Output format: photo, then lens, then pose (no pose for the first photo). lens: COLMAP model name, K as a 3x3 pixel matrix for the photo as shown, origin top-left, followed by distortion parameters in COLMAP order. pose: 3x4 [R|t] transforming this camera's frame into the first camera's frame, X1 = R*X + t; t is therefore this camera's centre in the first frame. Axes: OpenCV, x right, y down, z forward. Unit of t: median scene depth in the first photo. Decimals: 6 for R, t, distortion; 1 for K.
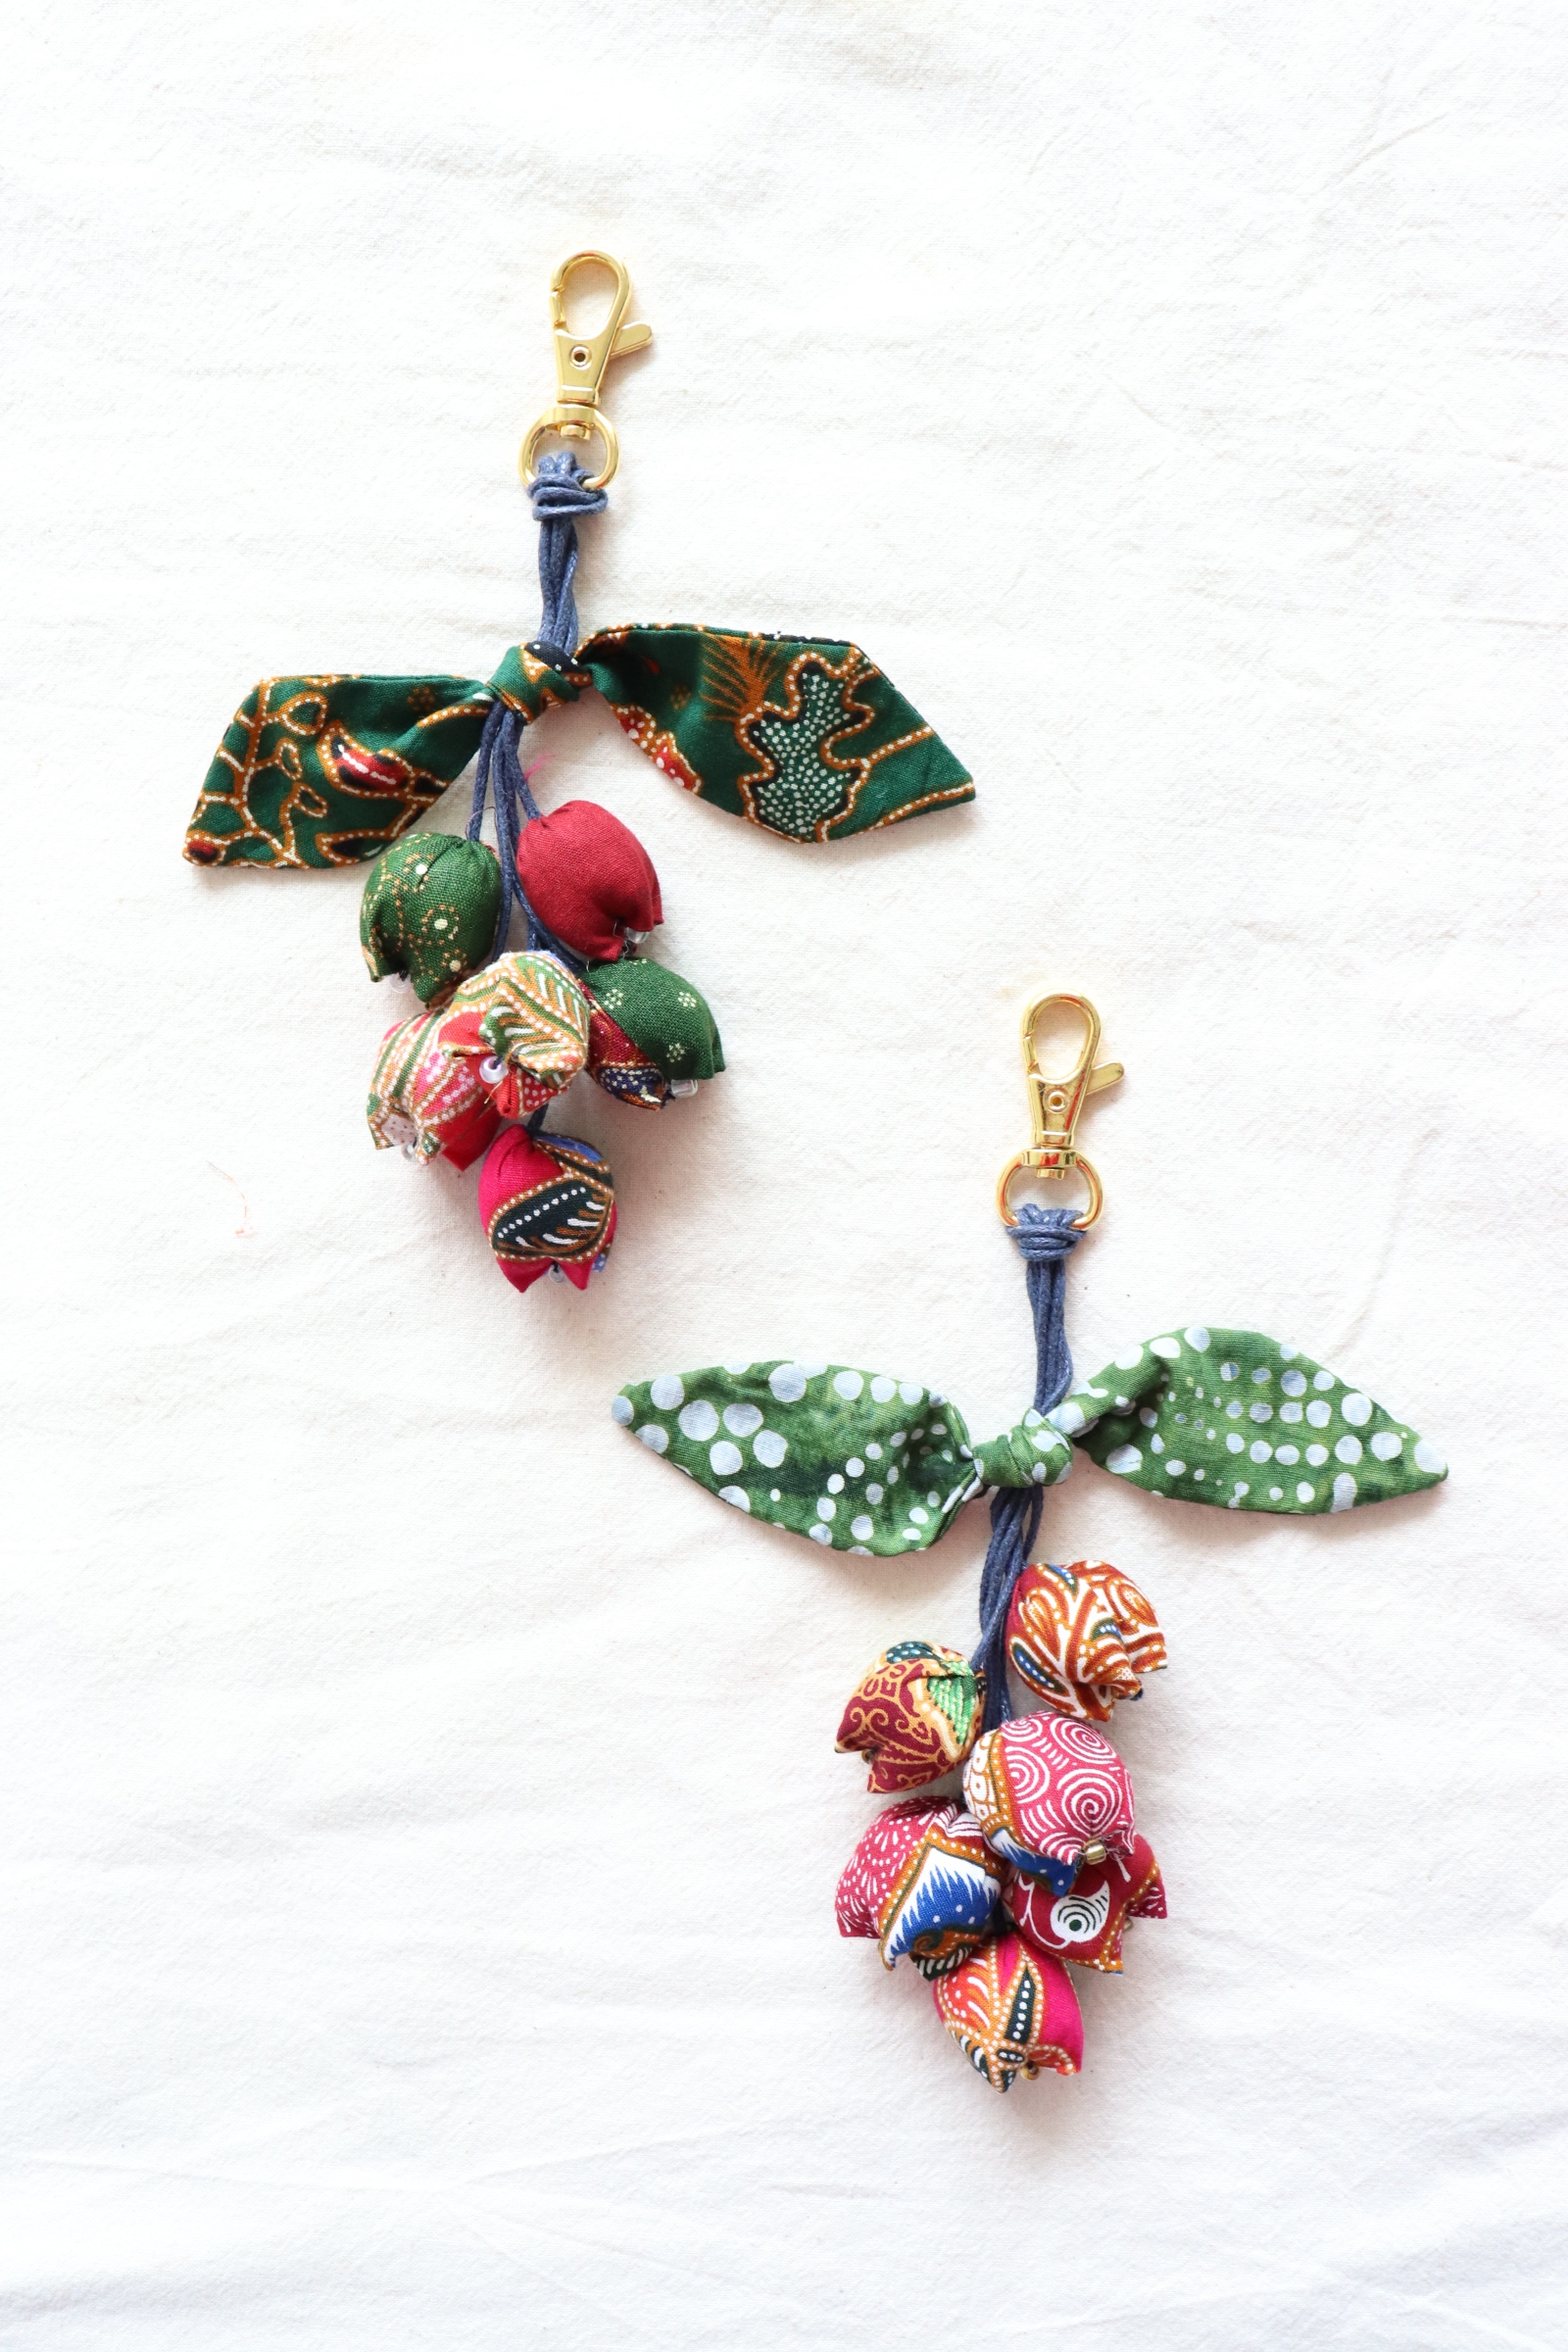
lens RADIAL K [[3105.5, 0, 797.1], [0, 3105.5, 1206.9], [0, 0, 1]] dist [-0.181477, 0.424987]
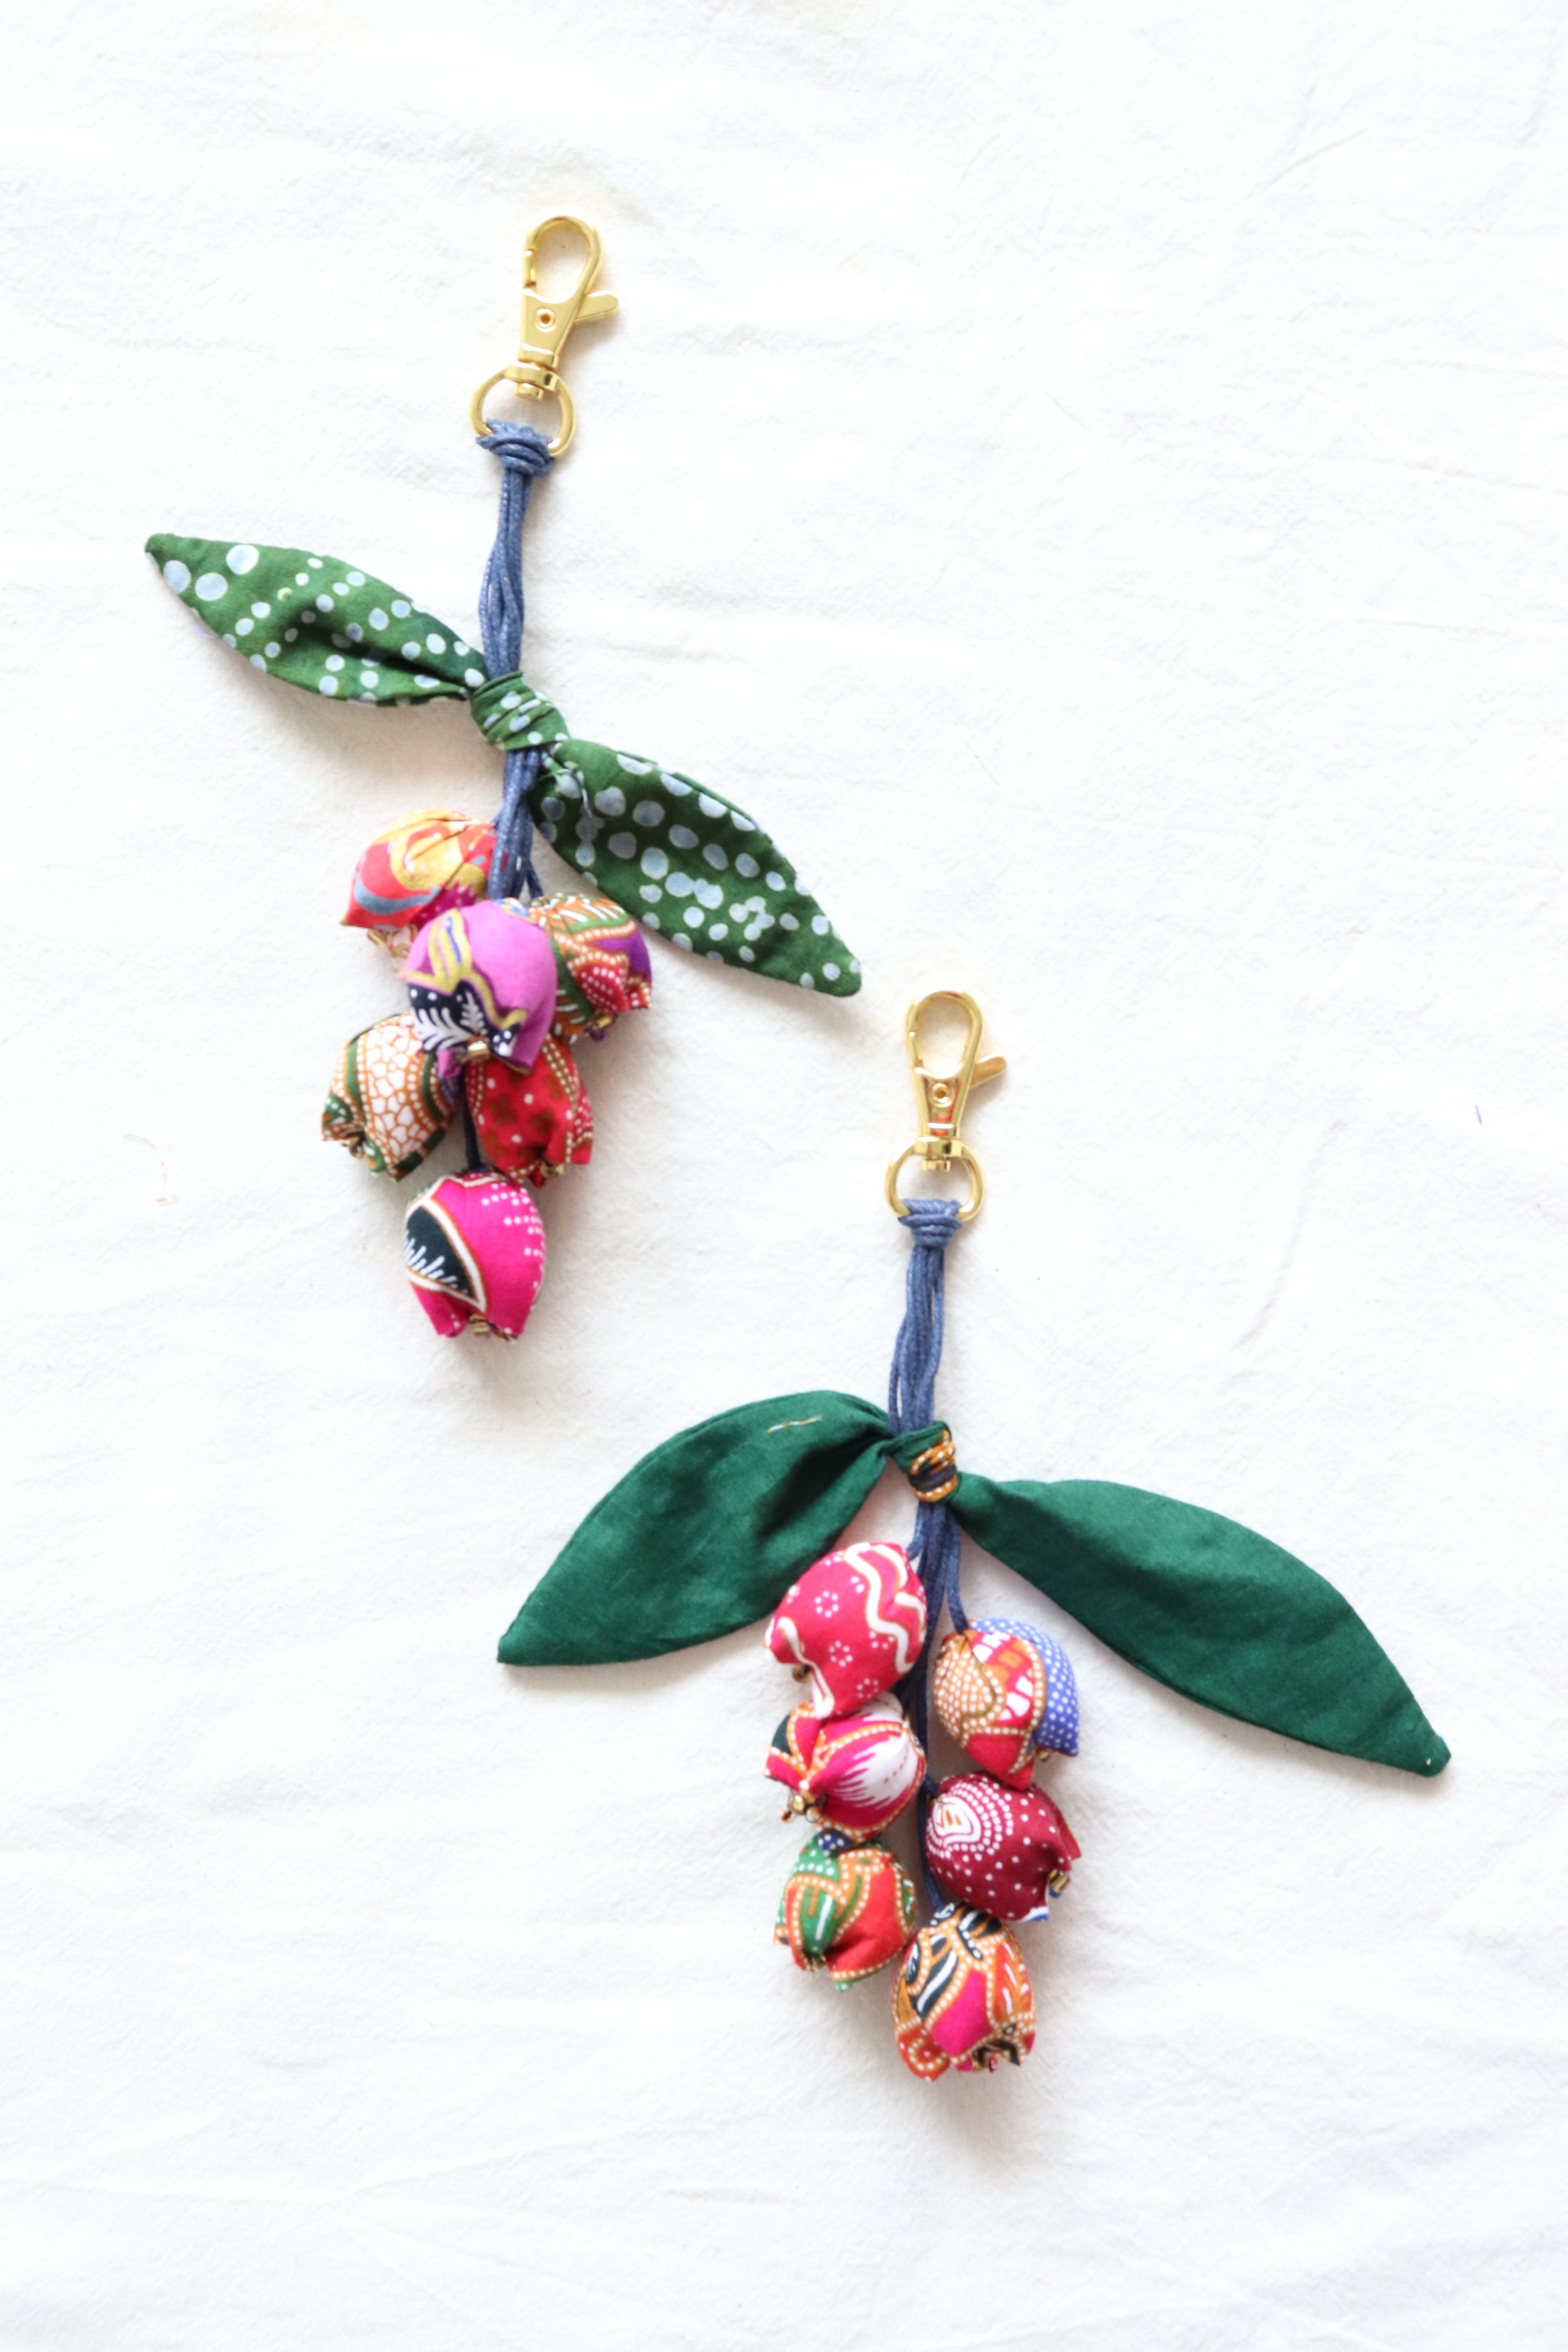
lens RADIAL K [[4389.3, 0, 784.0], [0, 4389.3, 1176.0], [0, 0, 1]] dist [0.015028, 0.301098]
pose [[0.999779, 0.020362, 0.005251, 0.015522], [-0.020241, 0.999550, -0.022123, 0.029034], [-0.005699, 0.022012, 0.999741, -0.451402]]
